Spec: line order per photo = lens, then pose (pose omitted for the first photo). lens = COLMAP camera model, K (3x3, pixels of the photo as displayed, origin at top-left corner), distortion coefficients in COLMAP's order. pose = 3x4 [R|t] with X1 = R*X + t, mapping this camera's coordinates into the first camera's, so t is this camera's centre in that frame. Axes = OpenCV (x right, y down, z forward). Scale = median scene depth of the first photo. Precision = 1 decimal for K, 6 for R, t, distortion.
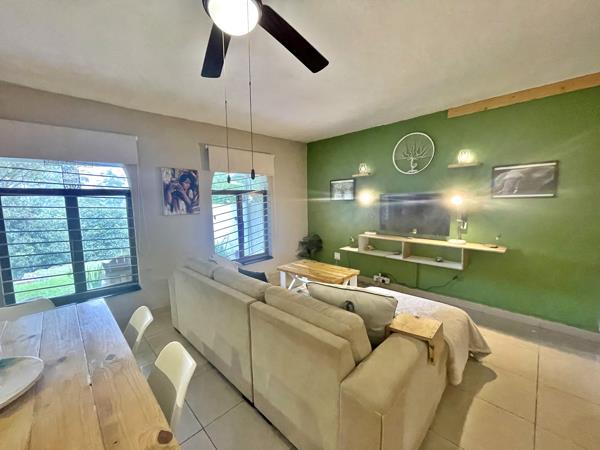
lens RADIAL K [[246.4, 0, 298.9], [0, 246.4, 226.1], [0, 0, 1]] dist [-0.001473, 0.000159]
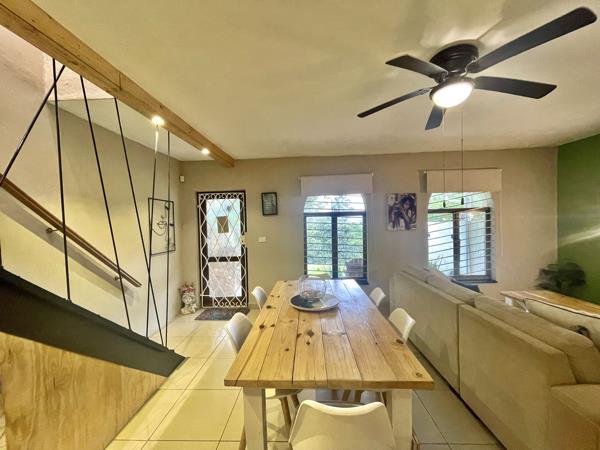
lens RADIAL K [[246.4, 0, 298.9], [0, 246.4, 226.1], [0, 0, 1]] dist [-0.001473, 0.000159]
pose [[0.687038, 0.016924, -0.726425, 0.065344], [-0.069124, 0.996717, -0.042155, 0.019322], [0.723326, 0.079176, 0.685952, -0.210812]]
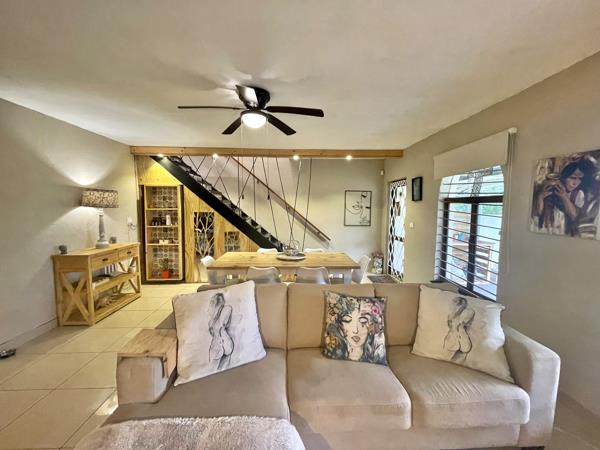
lens RADIAL K [[246.4, 0, 298.9], [0, 246.4, 226.1], [0, 0, 1]] dist [-0.001473, 0.000159]
pose [[-0.678856, 0.075666, -0.730362, 0.355582], [-0.073166, 0.982755, 0.169821, -0.120497], [0.730617, 0.168722, -0.661613, 0.934191]]
